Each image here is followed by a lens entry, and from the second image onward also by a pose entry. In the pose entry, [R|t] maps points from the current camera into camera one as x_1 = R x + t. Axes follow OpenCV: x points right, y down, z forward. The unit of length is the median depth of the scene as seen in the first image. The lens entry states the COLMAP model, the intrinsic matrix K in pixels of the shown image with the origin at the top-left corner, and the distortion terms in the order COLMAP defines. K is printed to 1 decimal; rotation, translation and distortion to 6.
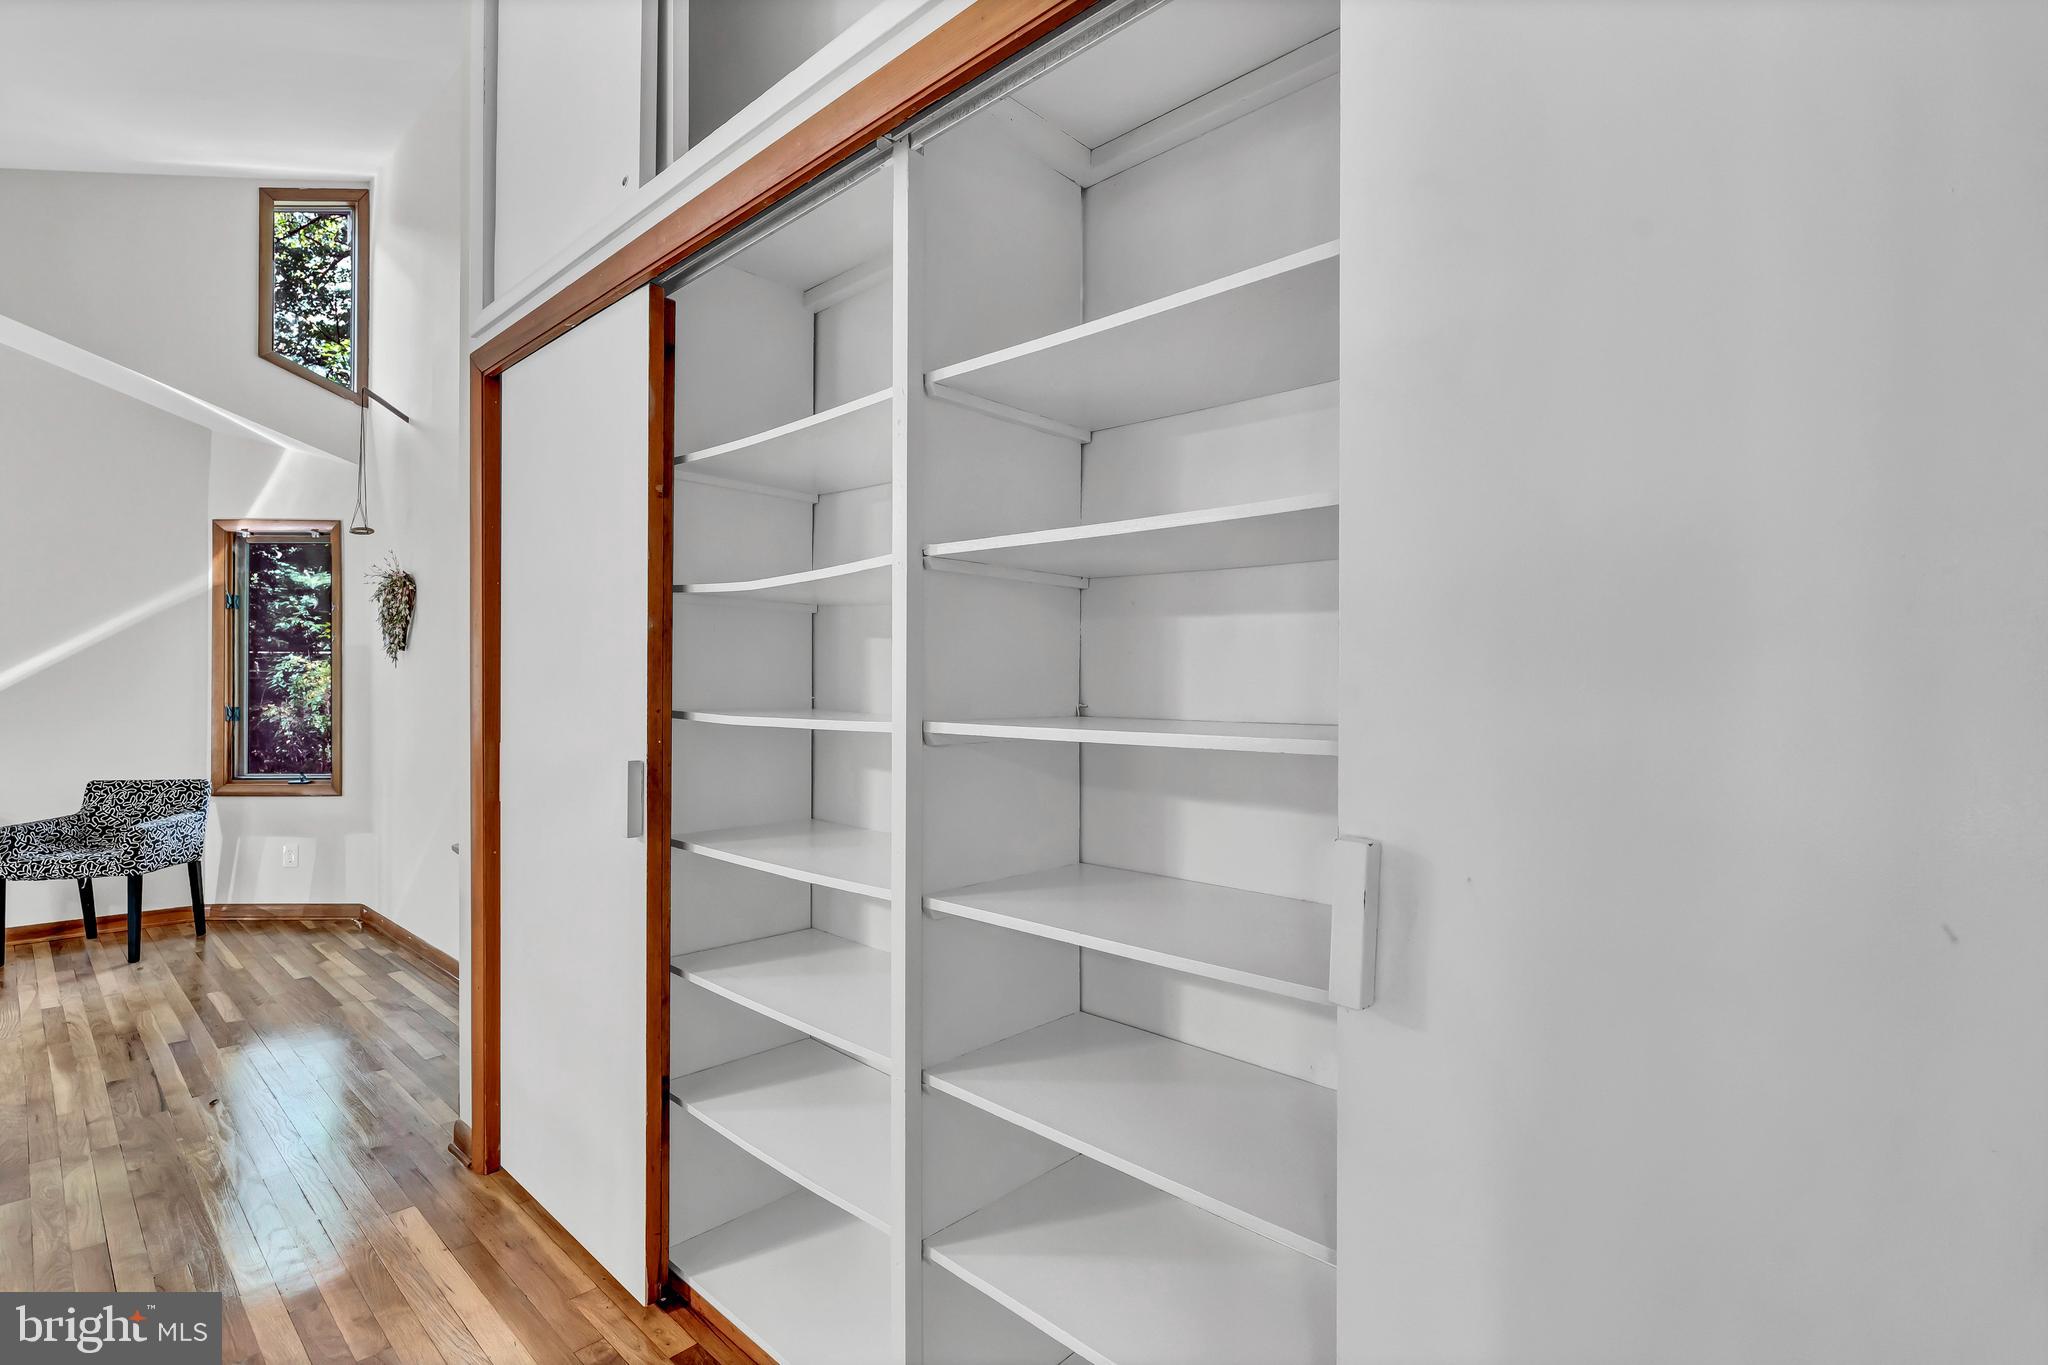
lens RADIAL K [[964.8, 0, 1024.0], [0, 964.8, 682.5], [0, 0, 1]] dist [-0.000774, -0.000181]
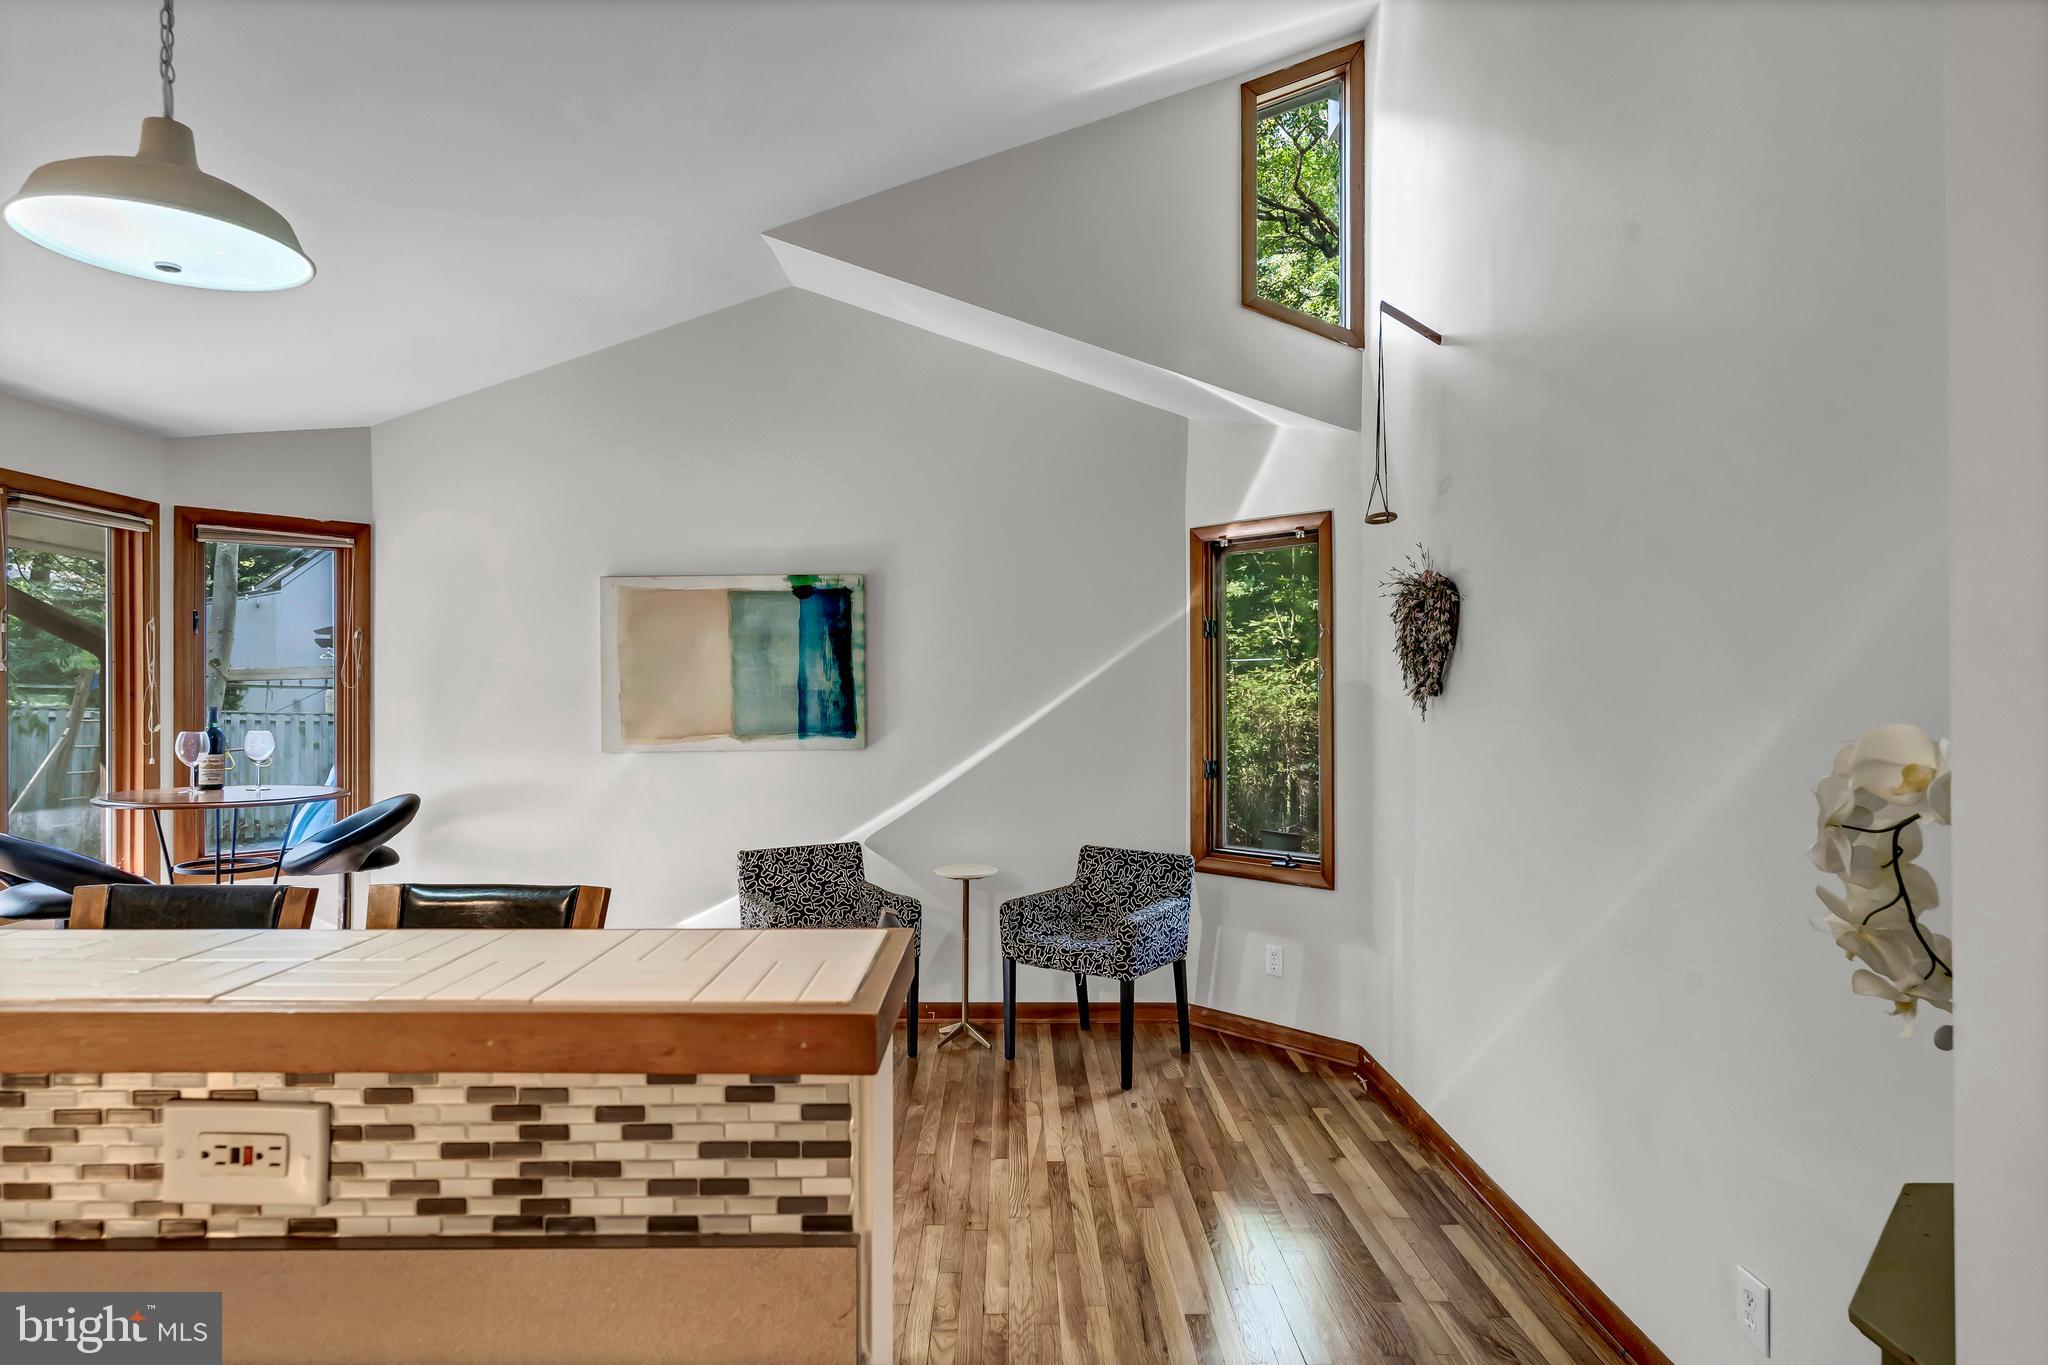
lens RADIAL K [[1109.8, 0, 1035.4], [0, 1109.8, 687.6], [0, 0, 1]] dist [-0.003340, 0.000043]
pose [[0.700234, -0.003311, -0.713905, -0.290622], [0.005148, 0.999987, 0.000411, -0.039470], [0.713895, -0.003963, 0.700242, 0.276513]]
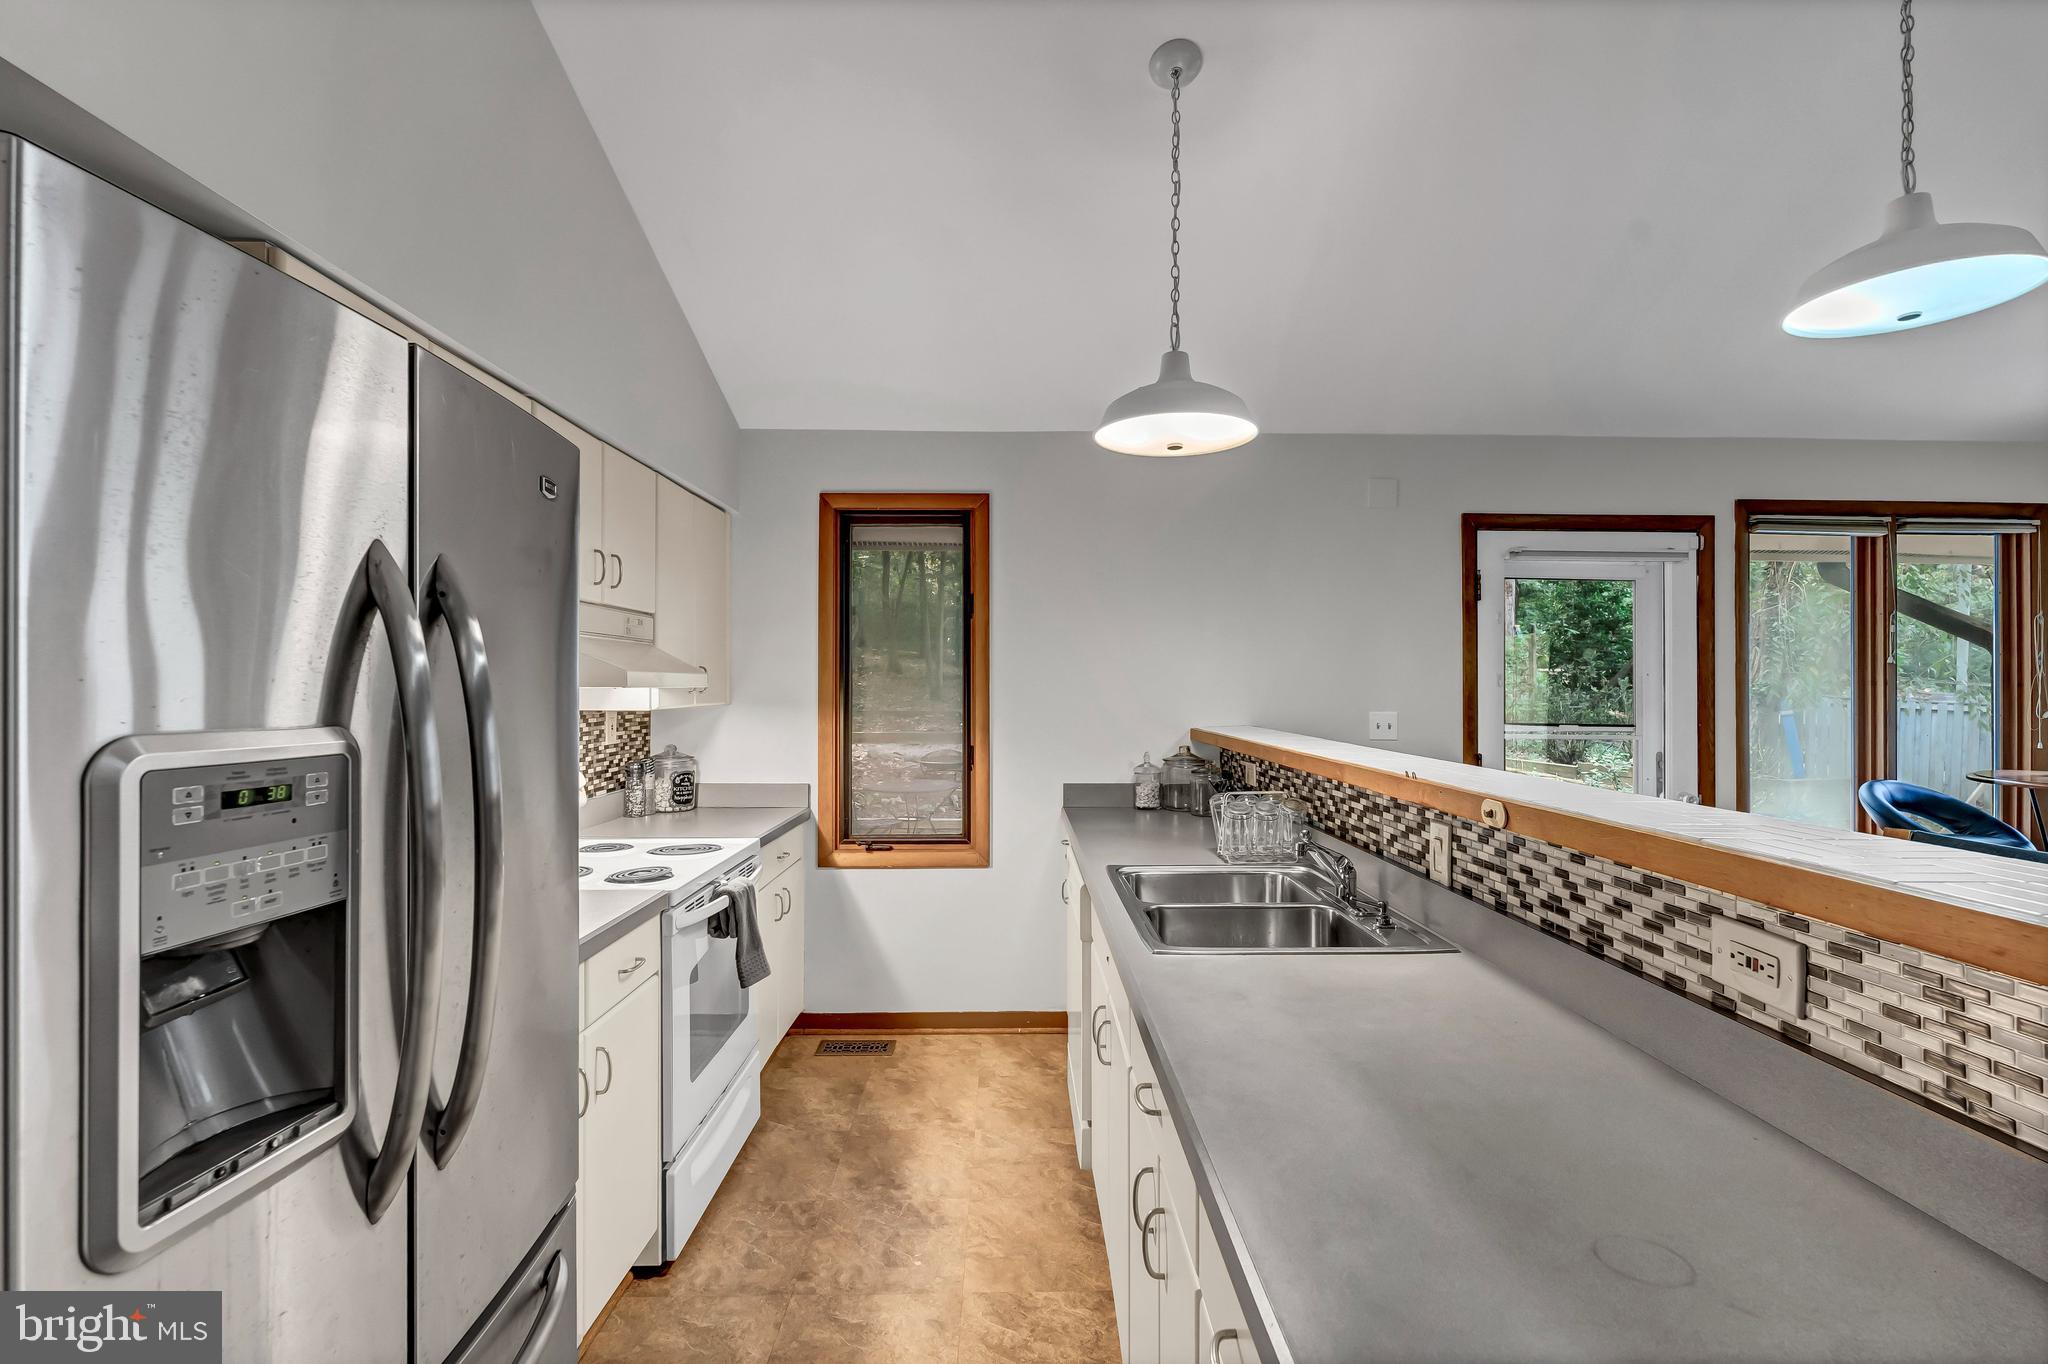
lens RADIAL K [[935.9, 0, 1031.1], [0, 935.9, 690.3], [0, 0, 1]] dist [-0.002272, -0.000003]
pose [[-0.709402, -0.004267, -0.704791, -0.235157], [-0.002008, 0.999990, -0.004033, -0.025341], [0.704801, -0.001445, -0.709403, 0.349650]]
